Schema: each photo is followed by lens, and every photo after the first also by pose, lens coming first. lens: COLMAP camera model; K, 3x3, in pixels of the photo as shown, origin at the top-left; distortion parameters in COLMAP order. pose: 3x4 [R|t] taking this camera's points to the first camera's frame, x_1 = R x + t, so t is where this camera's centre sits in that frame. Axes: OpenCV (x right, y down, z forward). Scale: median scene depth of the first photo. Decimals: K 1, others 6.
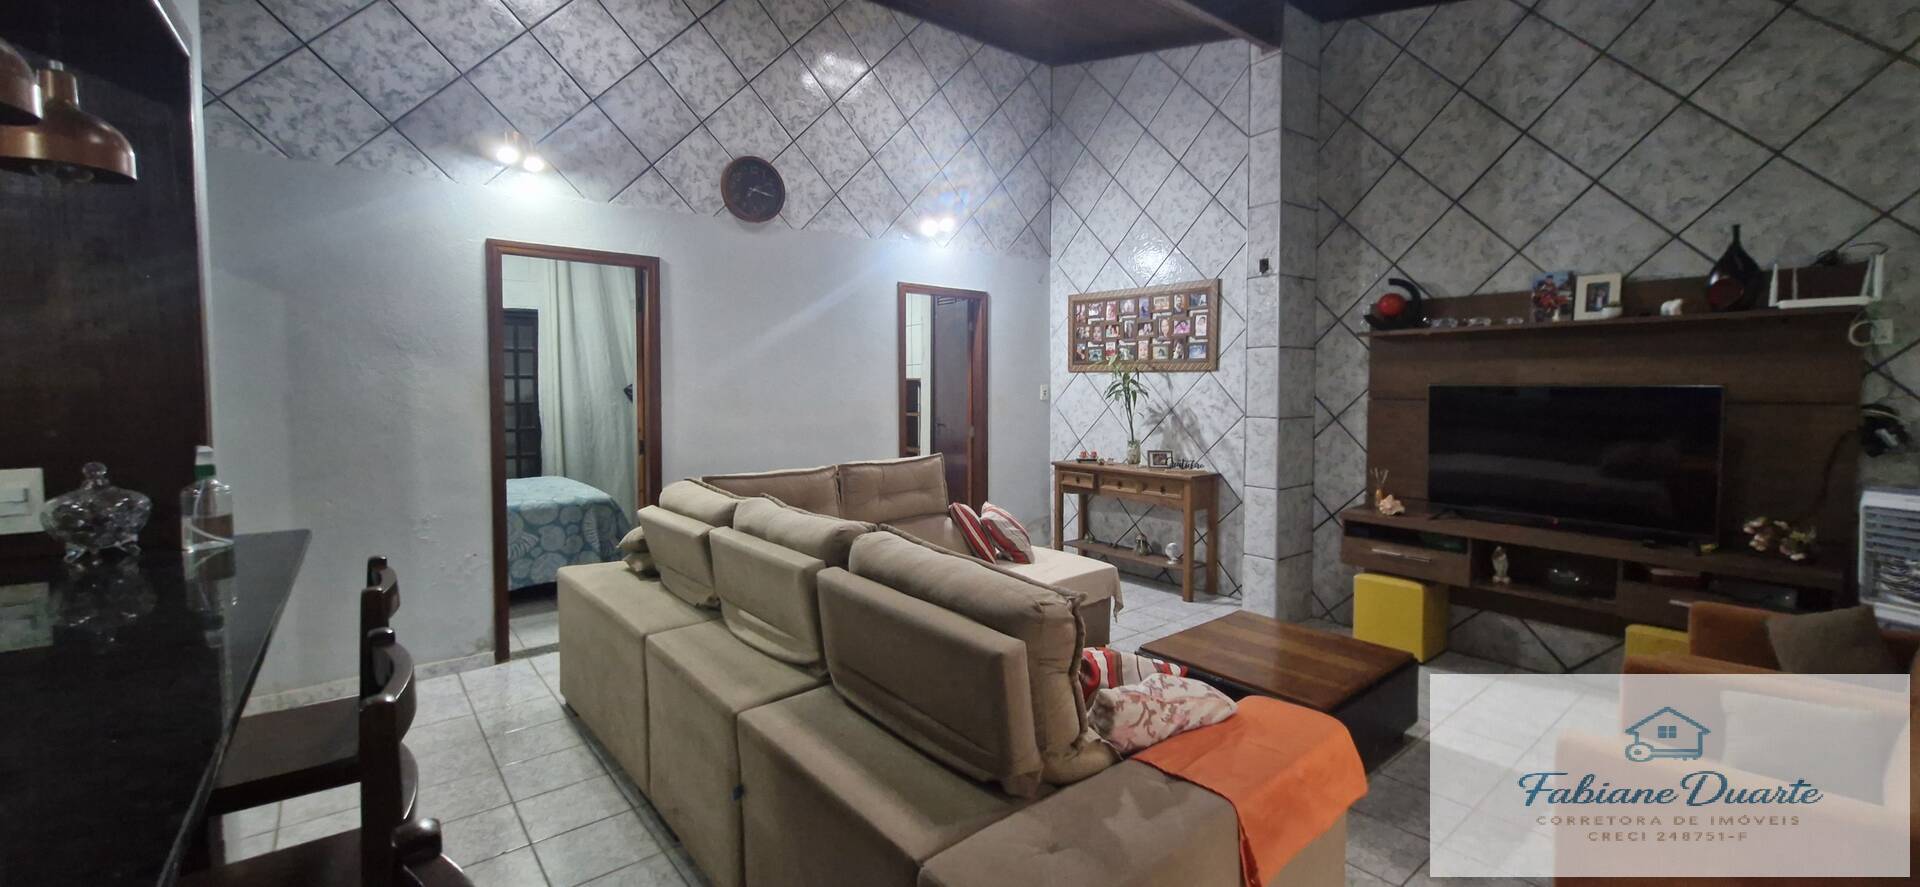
lens RADIAL K [[774.4, 0, 967.0], [0, 774.4, 429.2], [0, 0, 1]] dist [0.001478, -0.000201]
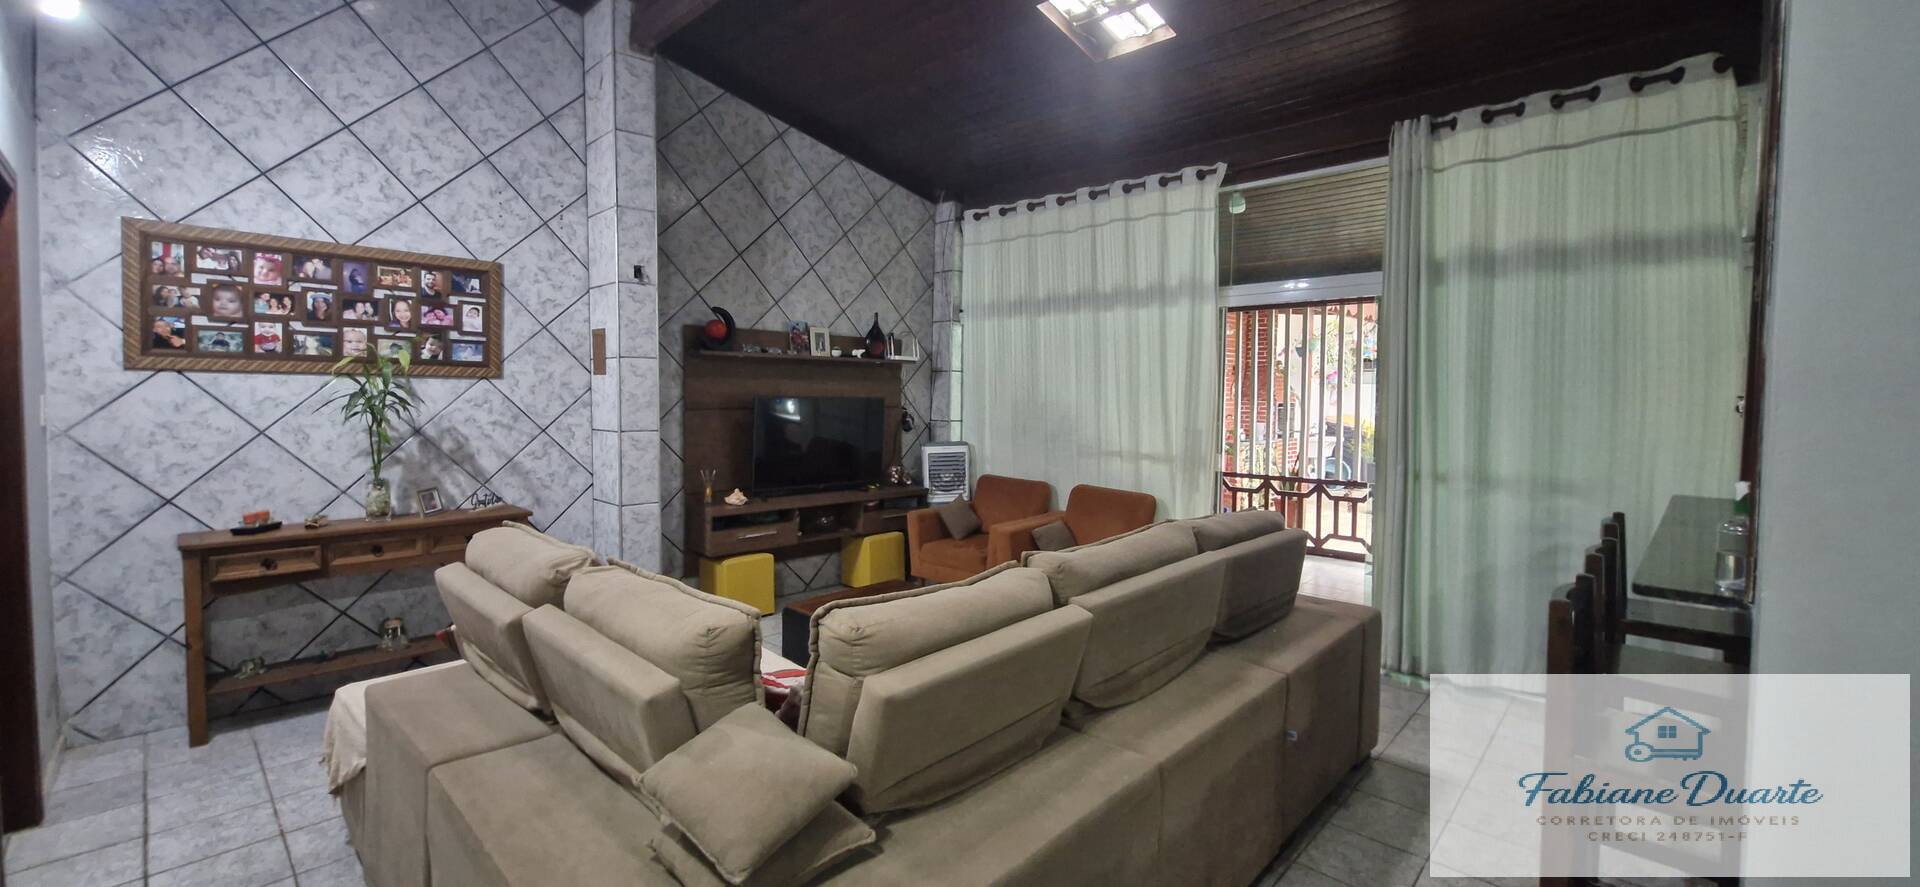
lens RADIAL K [[774.4, 0, 941.1], [0, 774.4, 424.2], [0, 0, 1]] dist [0.001478, -0.000201]
pose [[-0.128908, -0.041745, 0.990777, -0.495707], [0.045881, 0.997793, 0.048010, -0.042604], [-0.990595, 0.051646, -0.126709, 0.609185]]
